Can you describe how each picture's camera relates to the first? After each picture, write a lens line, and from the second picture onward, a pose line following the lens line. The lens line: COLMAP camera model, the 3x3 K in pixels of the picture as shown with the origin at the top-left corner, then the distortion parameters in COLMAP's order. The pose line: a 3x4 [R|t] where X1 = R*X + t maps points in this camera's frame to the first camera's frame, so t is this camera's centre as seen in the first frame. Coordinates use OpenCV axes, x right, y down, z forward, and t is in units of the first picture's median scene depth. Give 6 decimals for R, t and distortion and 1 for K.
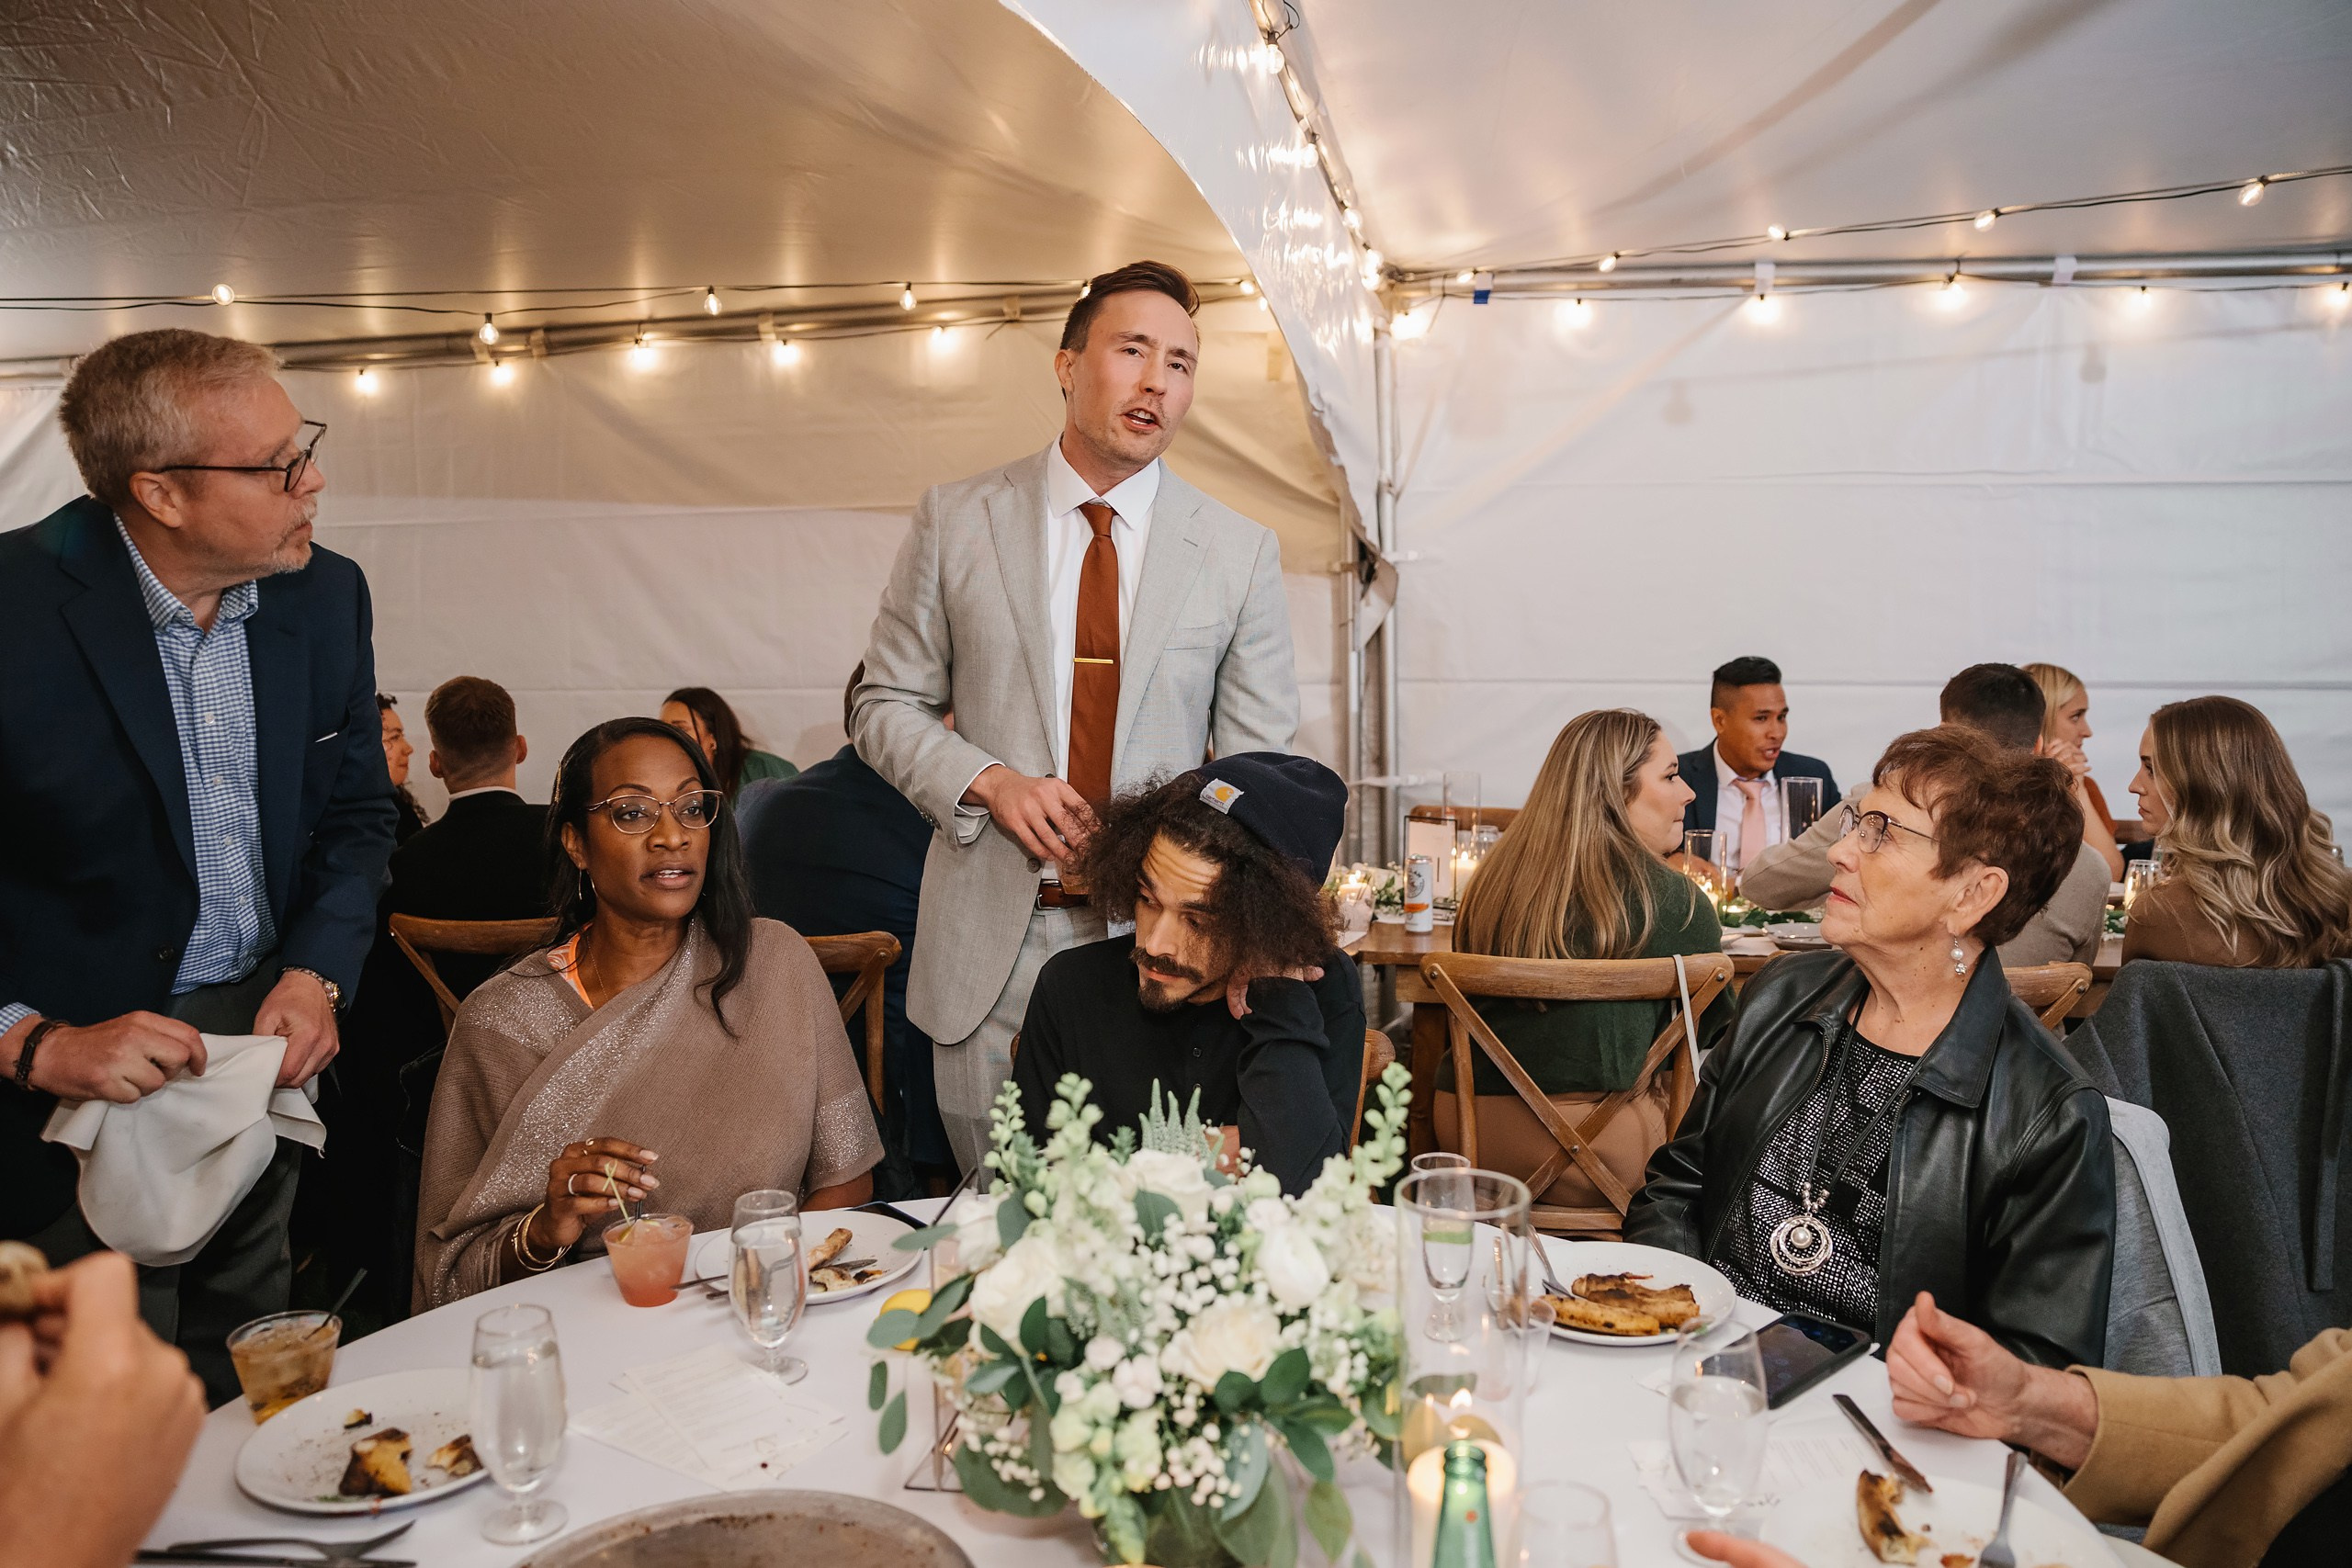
lens RADIAL K [[1648.0, 0, 1176.0], [0, 1648.0, 784.0], [0, 0, 1]] dist [-0.127385, 0.089441]
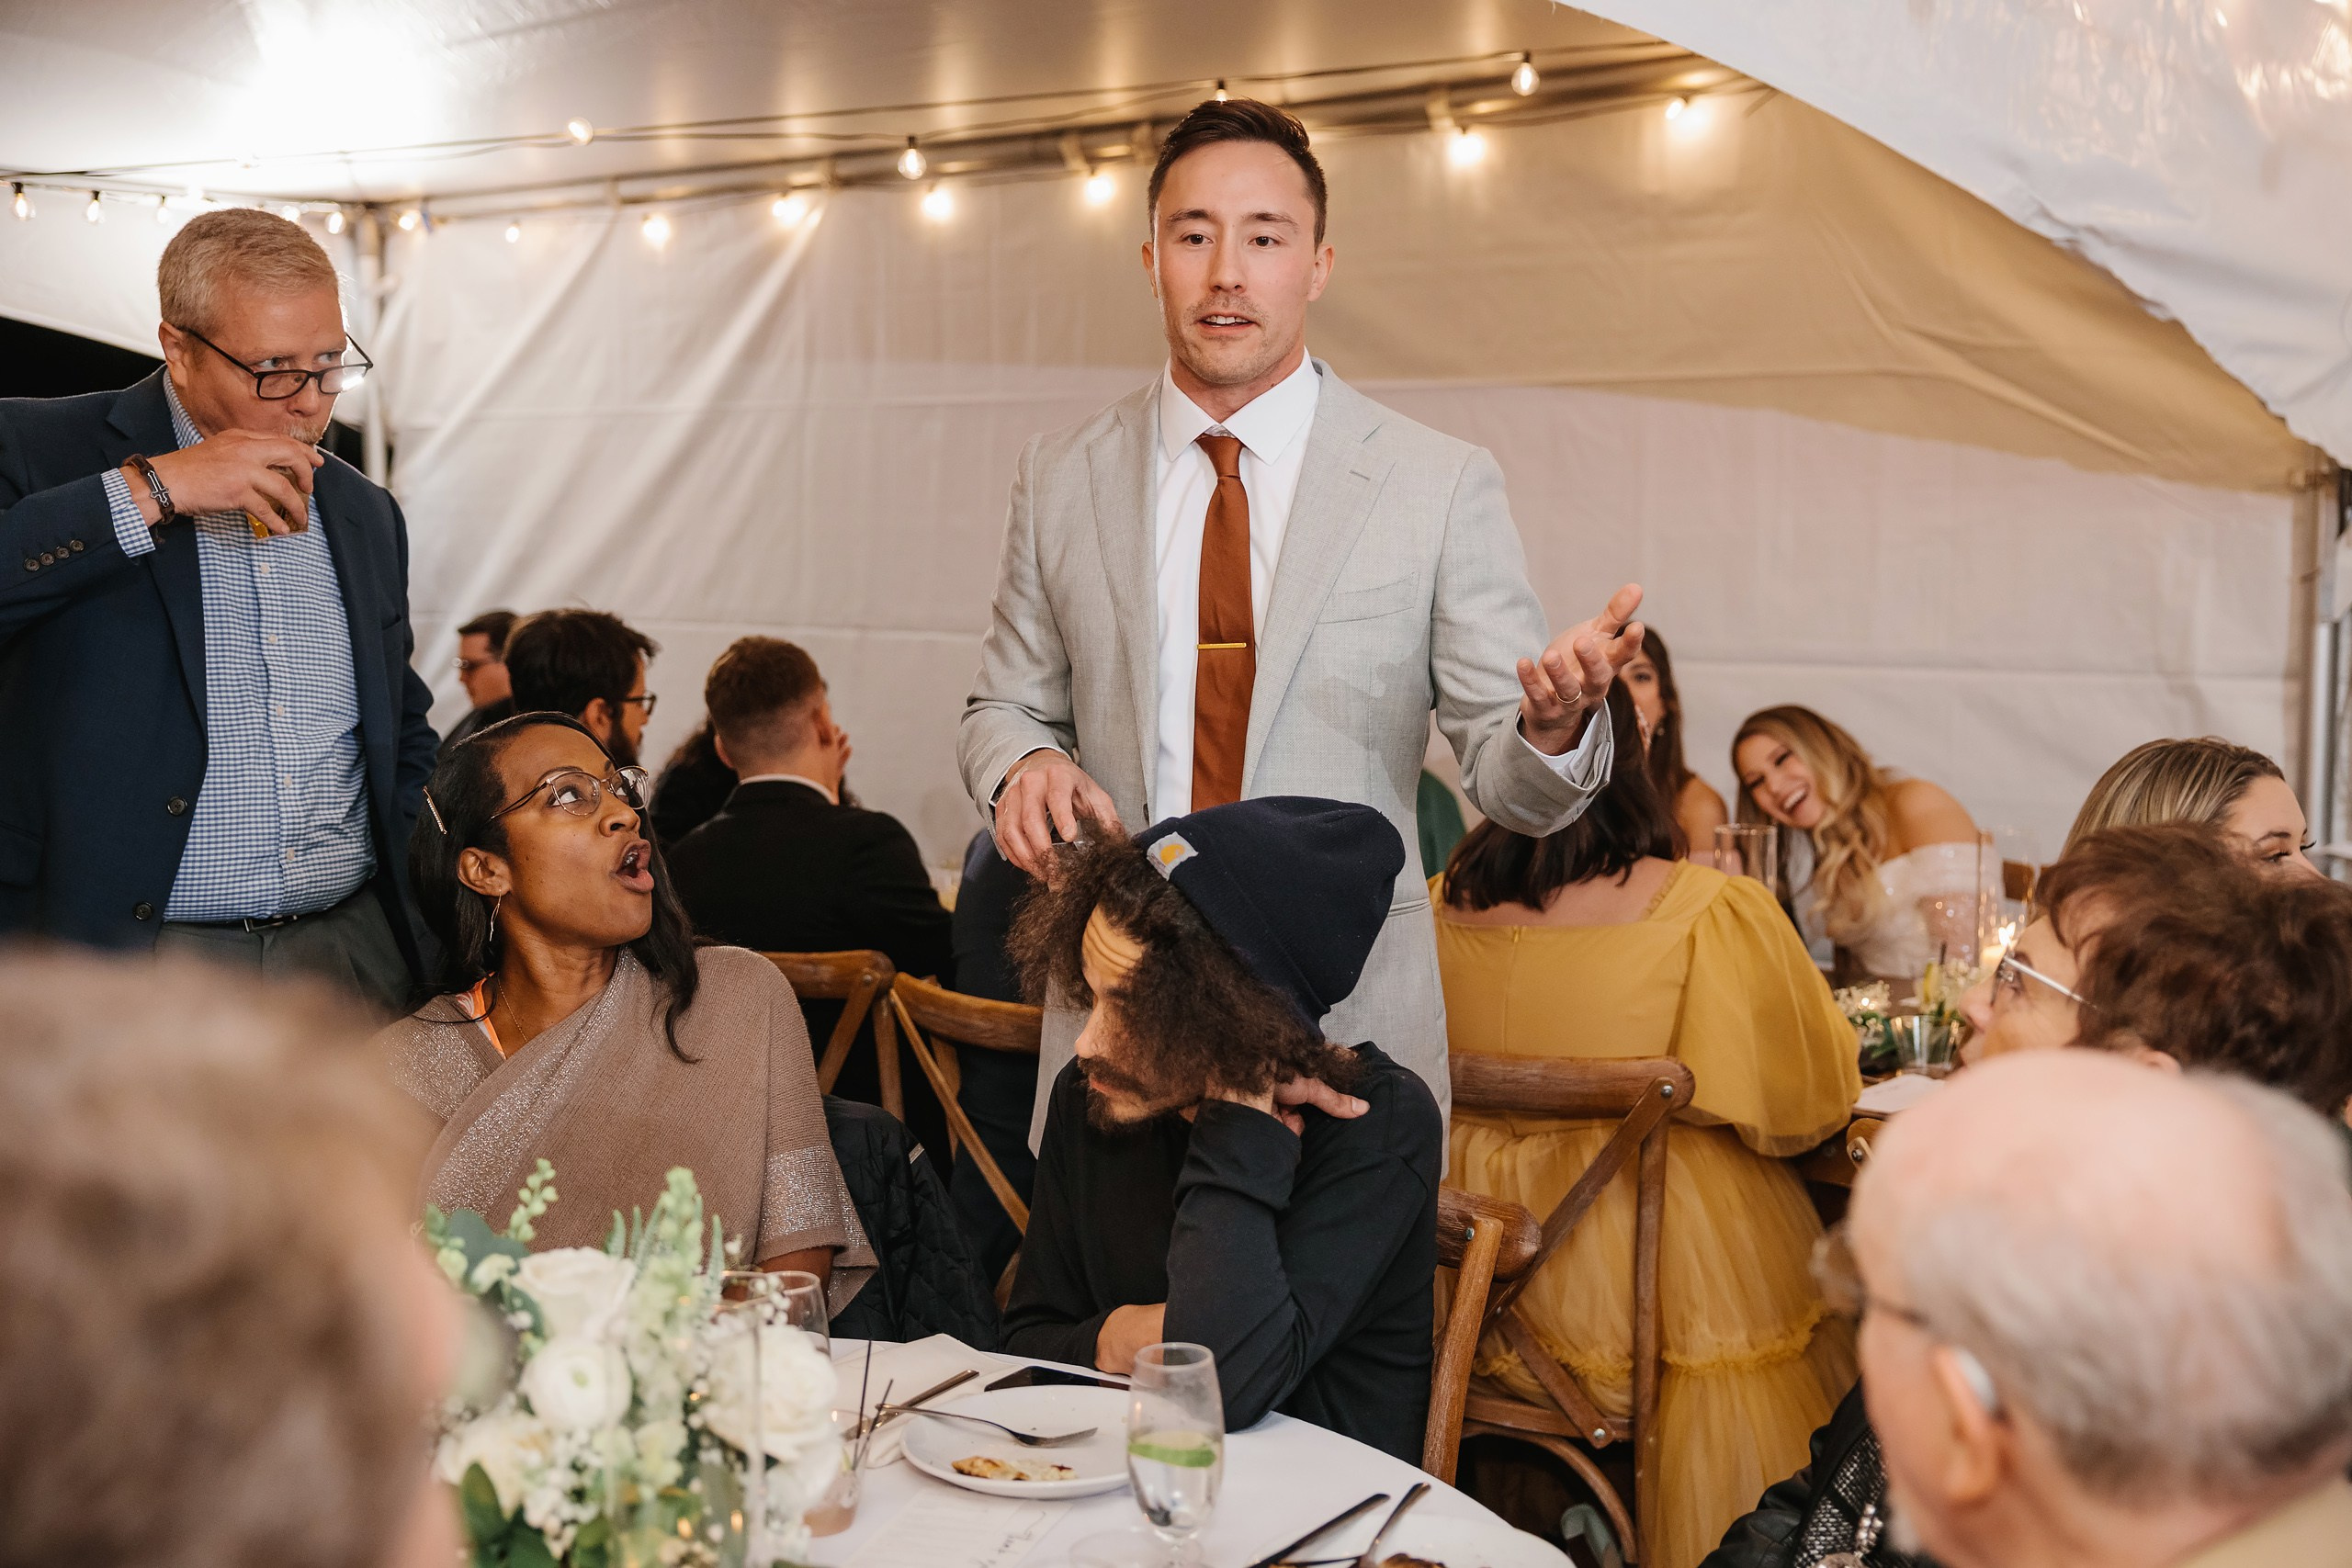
lens RADIAL K [[2699.4, 0, 1211.0], [0, 2699.4, 742.0], [0, 0, 1]] dist [-0.003308, 0.001028]
pose [[0.888395, 0.050006, -0.456348, 0.186682], [-0.058624, 0.998269, -0.004737, -0.011171], [0.455322, 0.030961, 0.889789, -0.023706]]
